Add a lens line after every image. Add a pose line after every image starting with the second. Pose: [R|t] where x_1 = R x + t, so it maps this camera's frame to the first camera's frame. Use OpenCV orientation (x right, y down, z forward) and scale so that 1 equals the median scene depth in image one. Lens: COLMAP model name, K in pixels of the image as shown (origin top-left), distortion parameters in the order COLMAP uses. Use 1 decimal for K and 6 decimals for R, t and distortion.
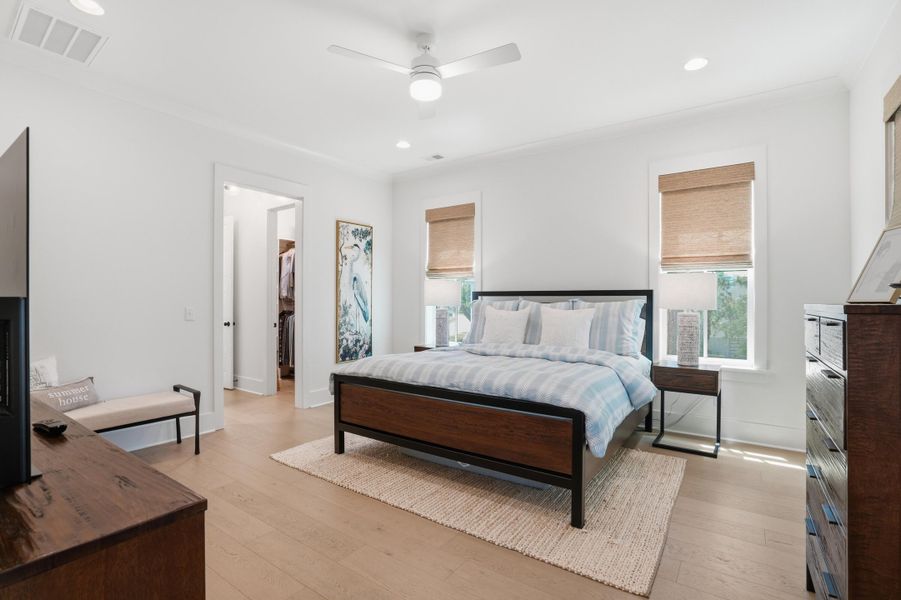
lens RADIAL K [[424.3, 0, 449.5], [0, 424.3, 298.8], [0, 0, 1]] dist [-0.054259, 0.018571]
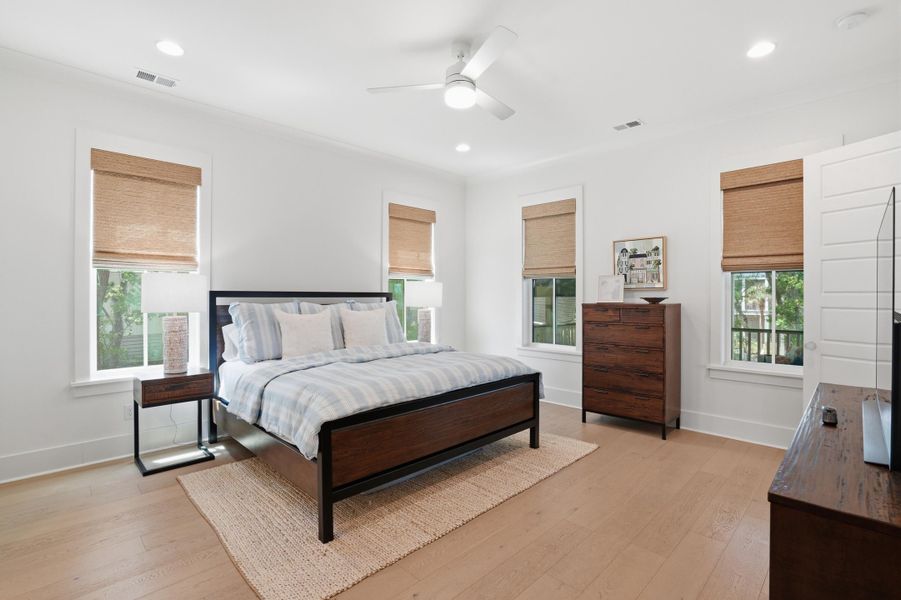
lens RADIAL K [[424.3, 0, 448.3], [0, 424.3, 298.8], [0, 0, 1]] dist [-0.054259, 0.018571]
pose [[0.176473, -0.008103, 0.984272, -0.736360], [-0.002516, 0.999959, 0.008684, -0.013830], [-0.984302, -0.004009, 0.176446, 0.594494]]
